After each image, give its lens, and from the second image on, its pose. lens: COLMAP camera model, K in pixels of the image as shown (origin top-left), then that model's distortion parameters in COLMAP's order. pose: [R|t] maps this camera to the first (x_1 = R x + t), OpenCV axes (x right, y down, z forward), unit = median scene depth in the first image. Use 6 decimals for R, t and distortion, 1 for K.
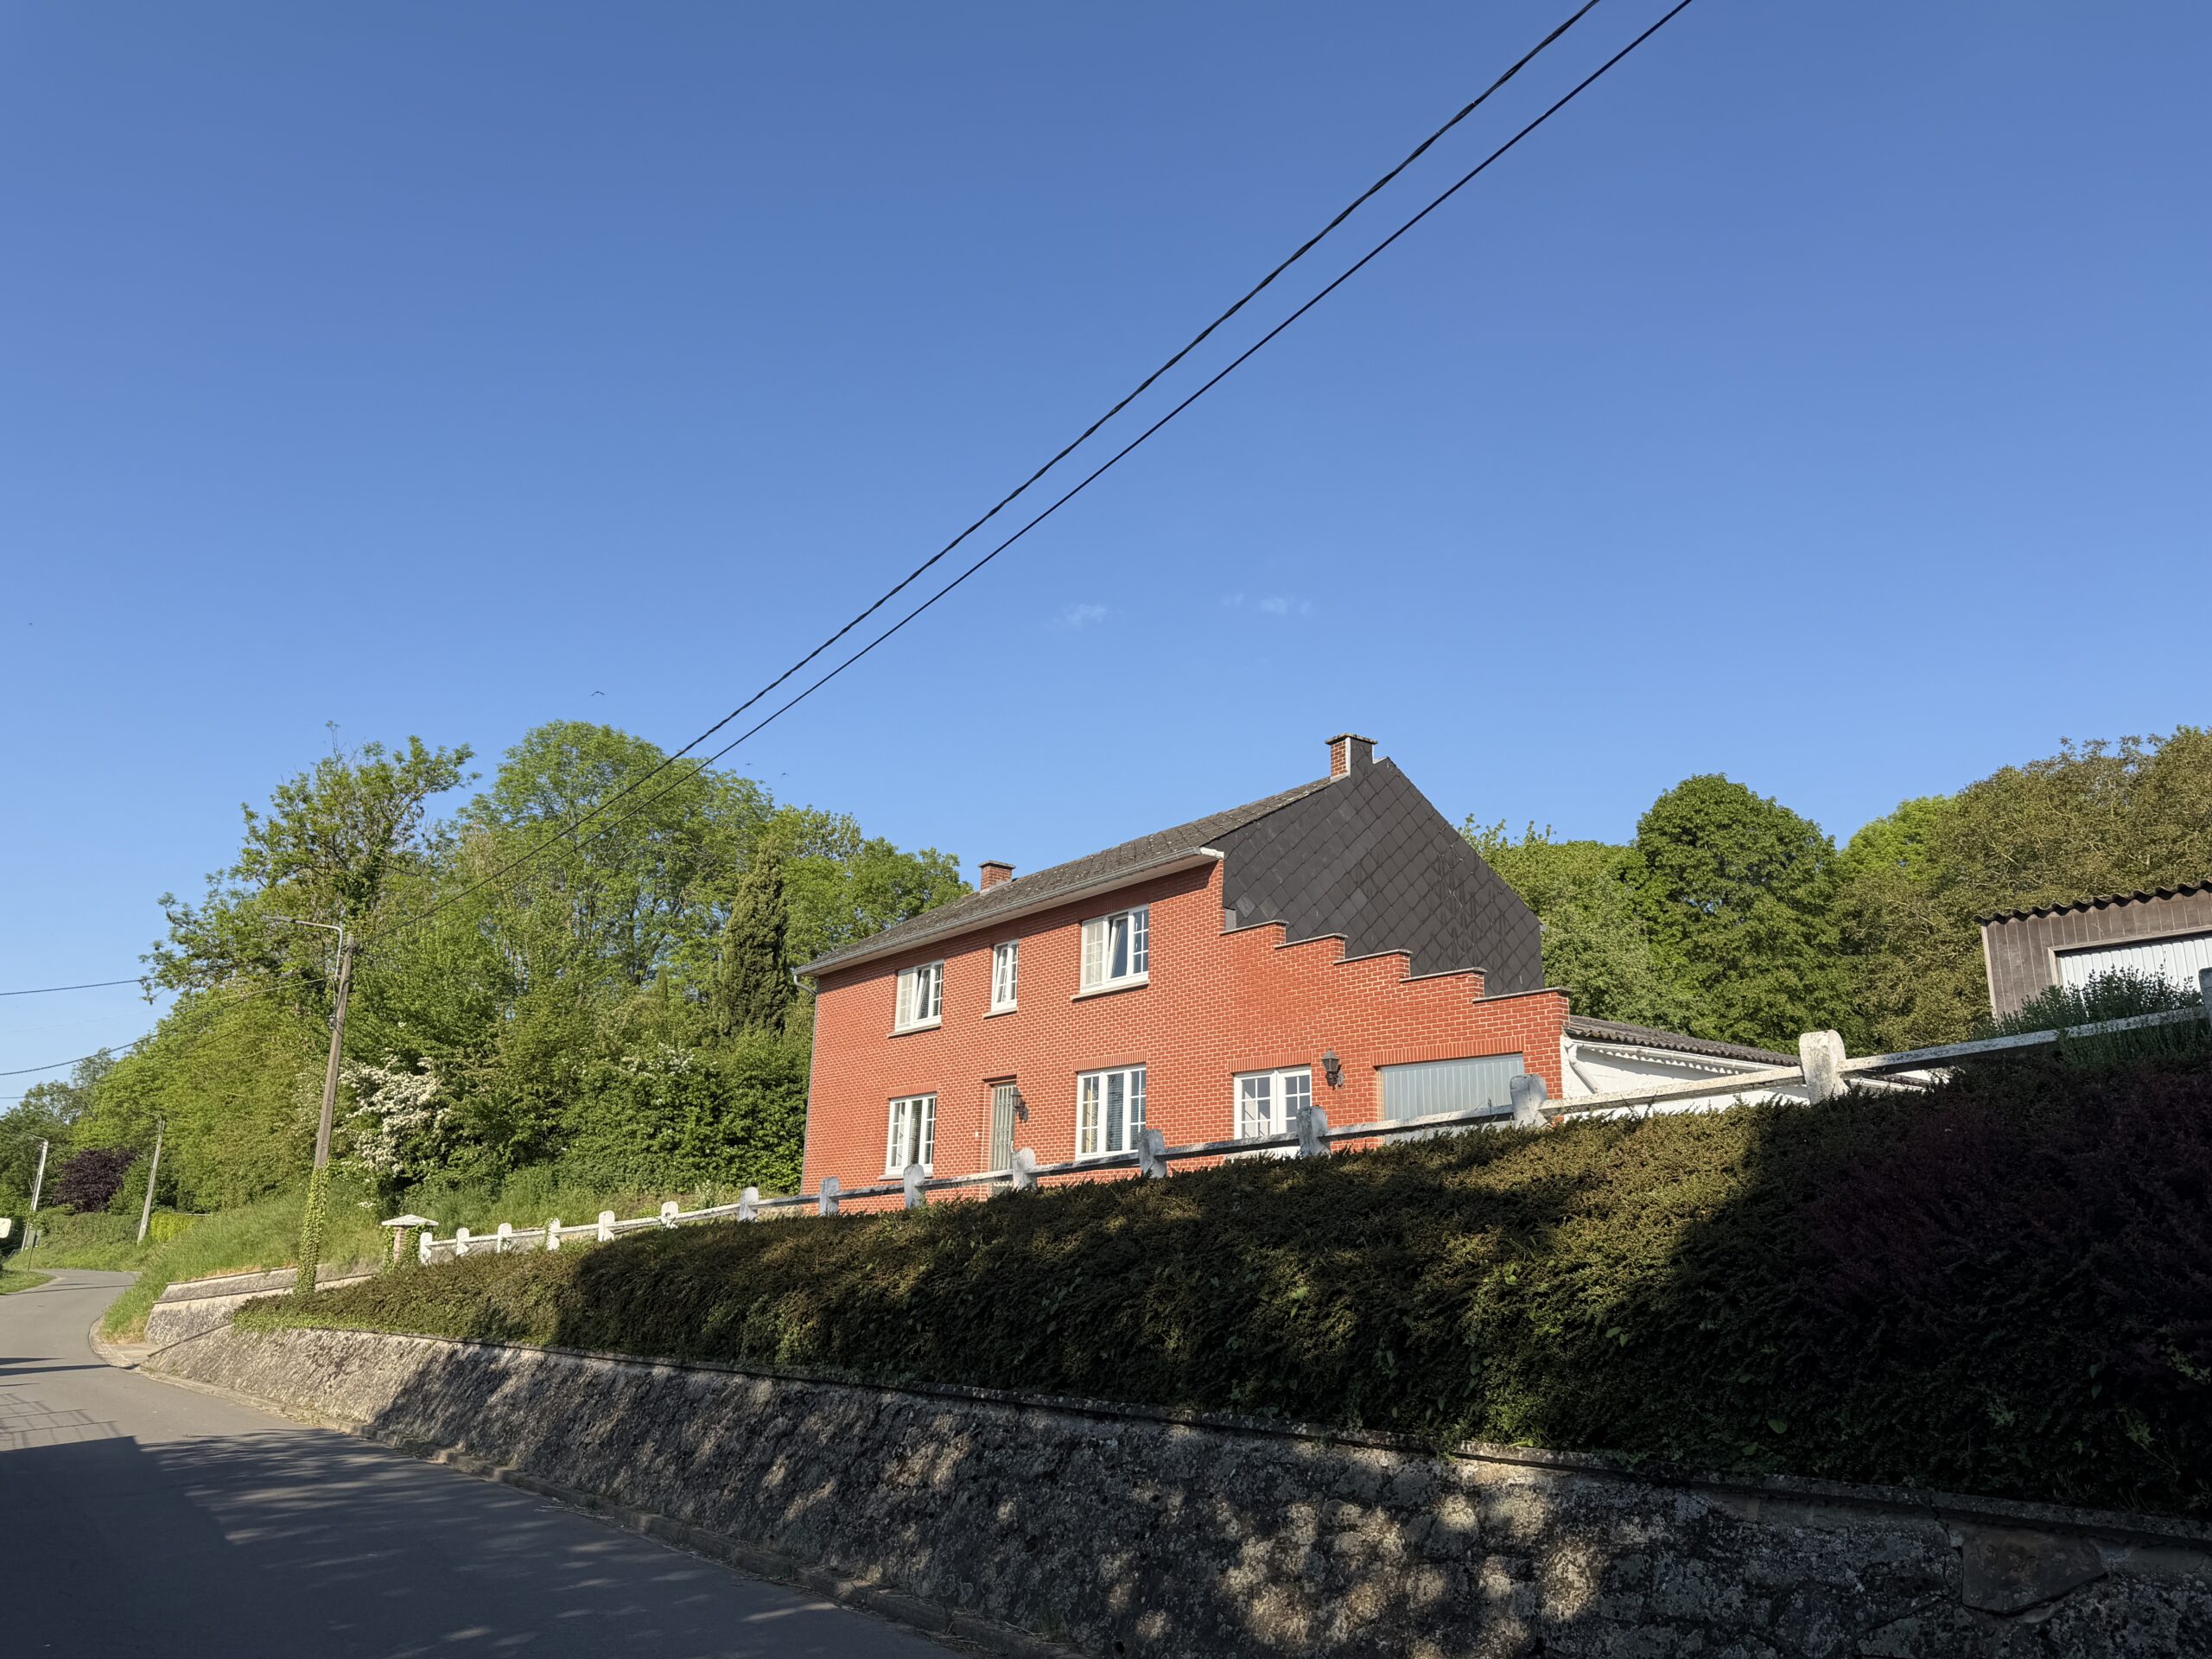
lens RADIAL K [[1504.8, 0, 1098.8], [0, 1504.8, 824.8], [0, 0, 1]] dist [0.082393, -0.131673]
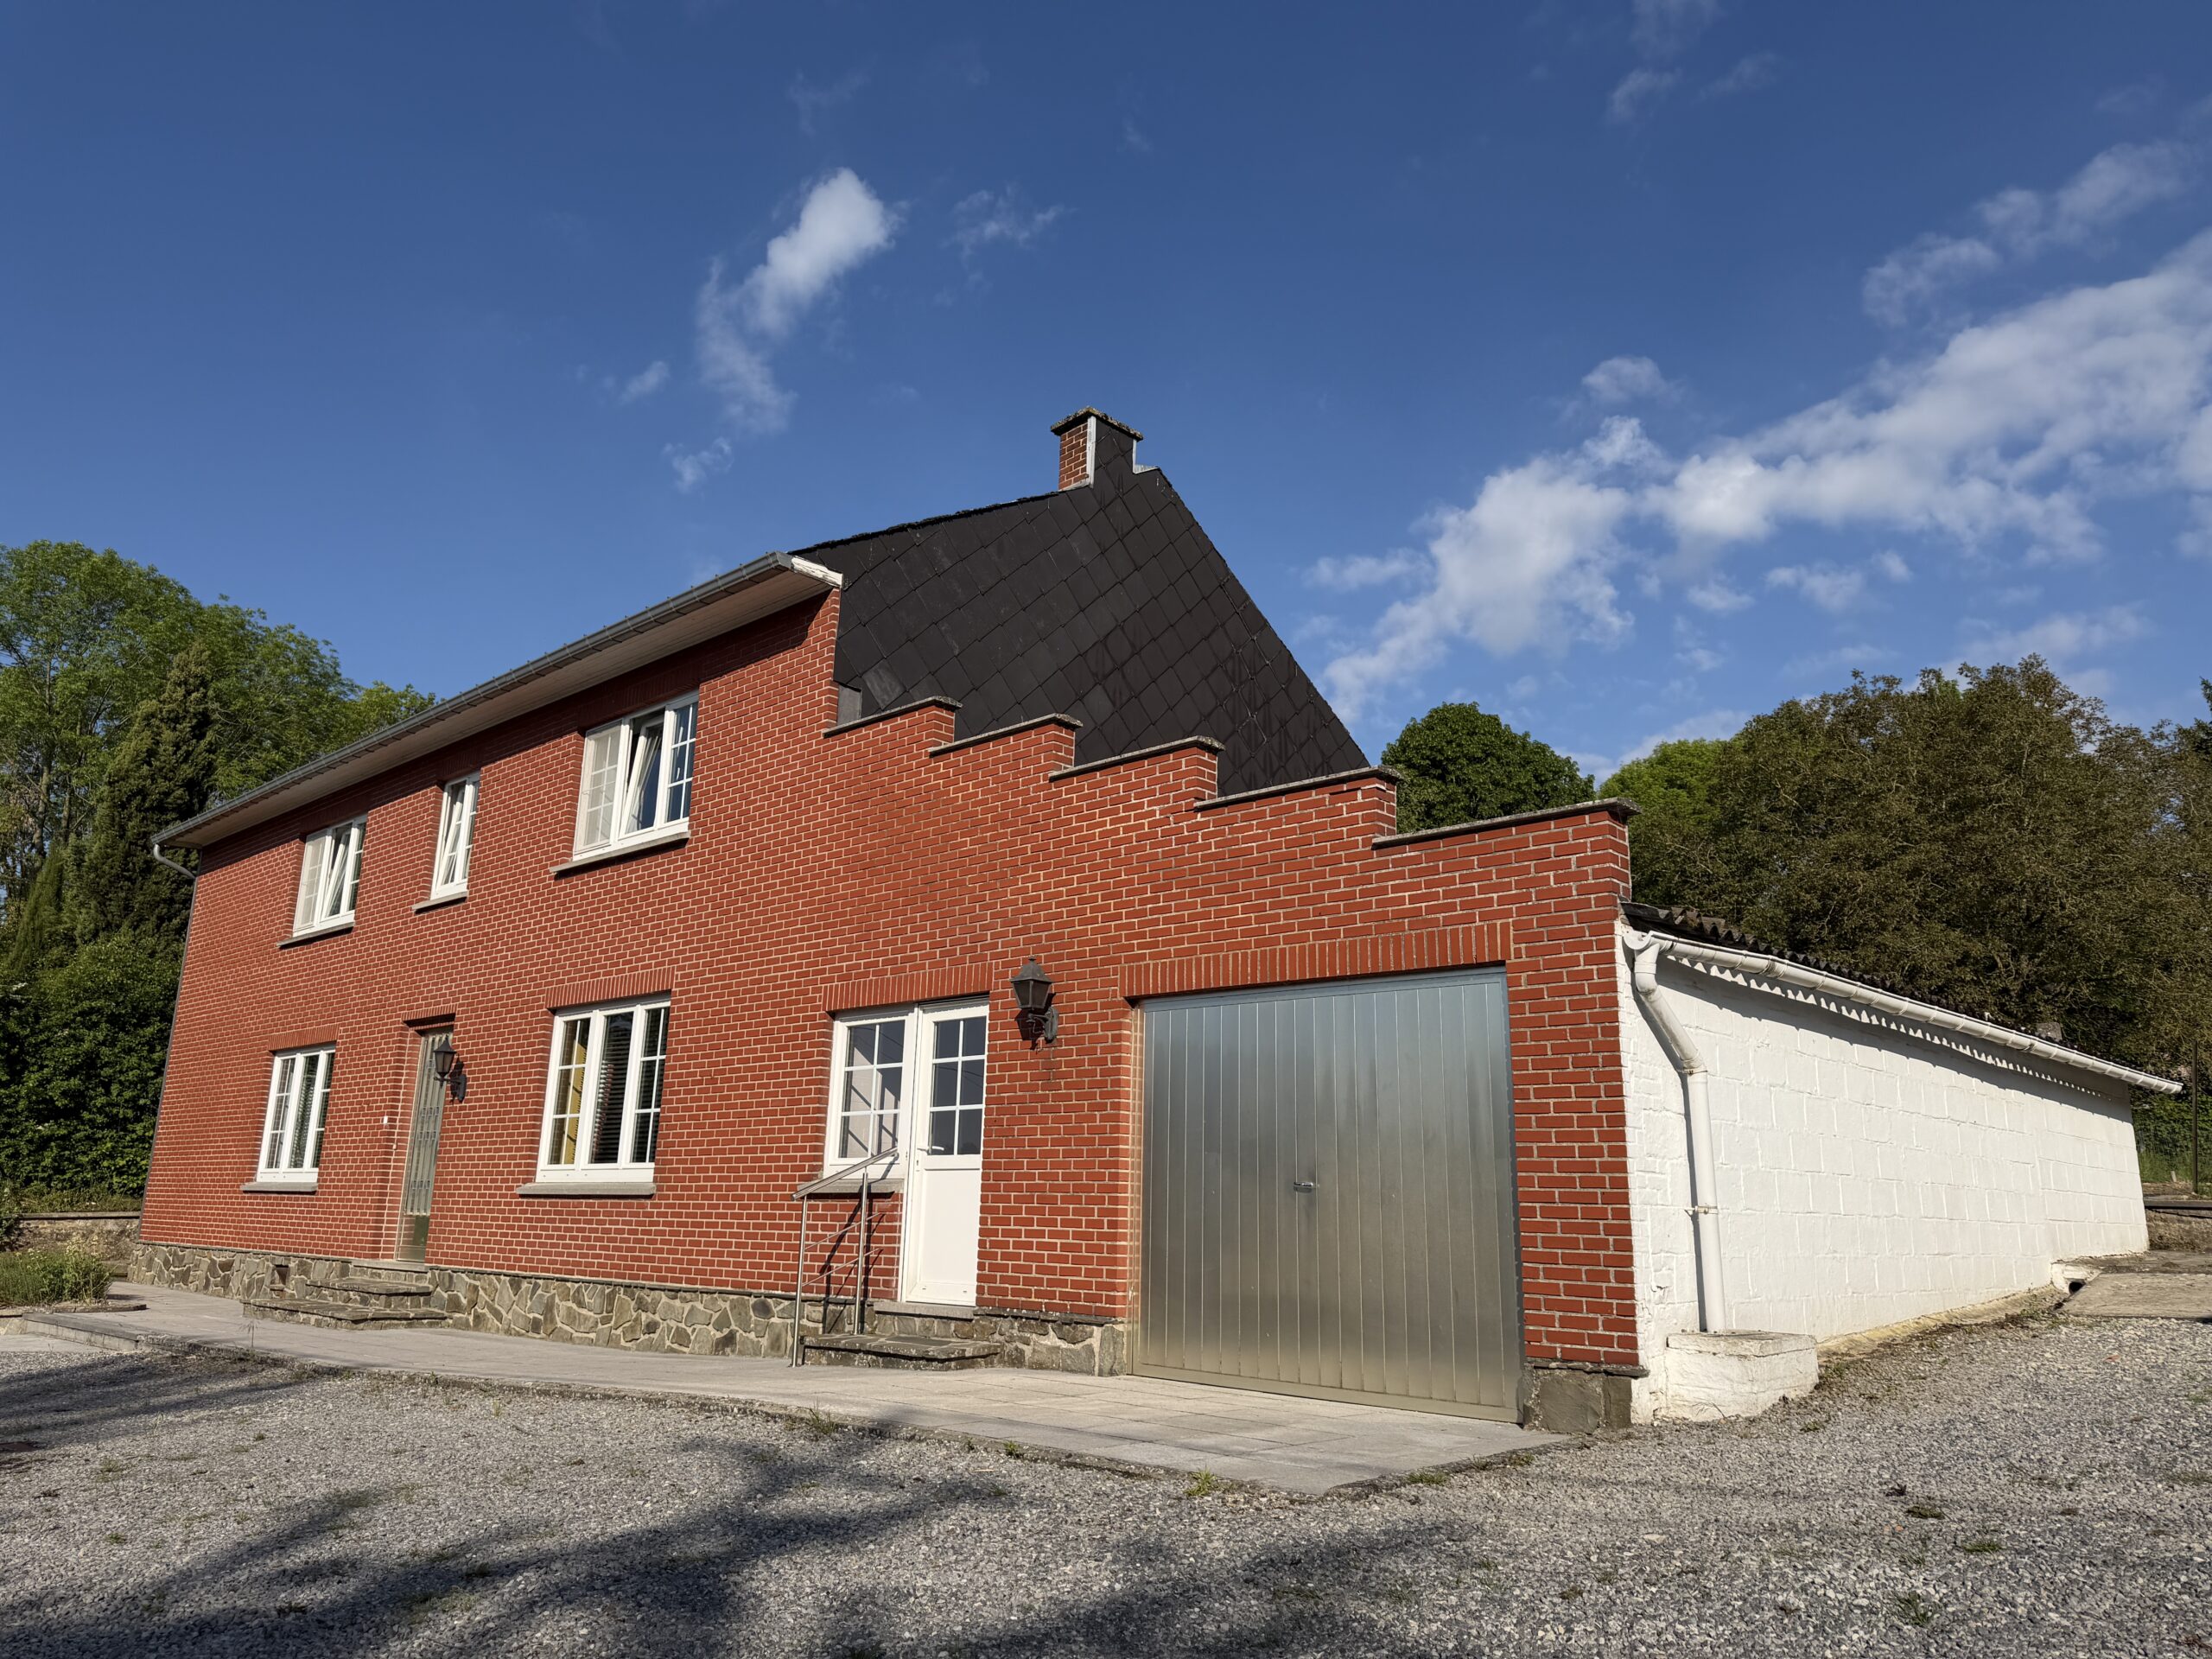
lens RADIAL K [[1504.8, 0, 1098.8], [0, 1504.8, 824.8], [0, 0, 1]] dist [0.082393, -0.131673]
pose [[0.980755, 0.045778, 0.189801, 0.067413], [-0.051388, 0.998372, 0.024742, 0.075991], [-0.188359, -0.034020, 0.981511, 0.439514]]
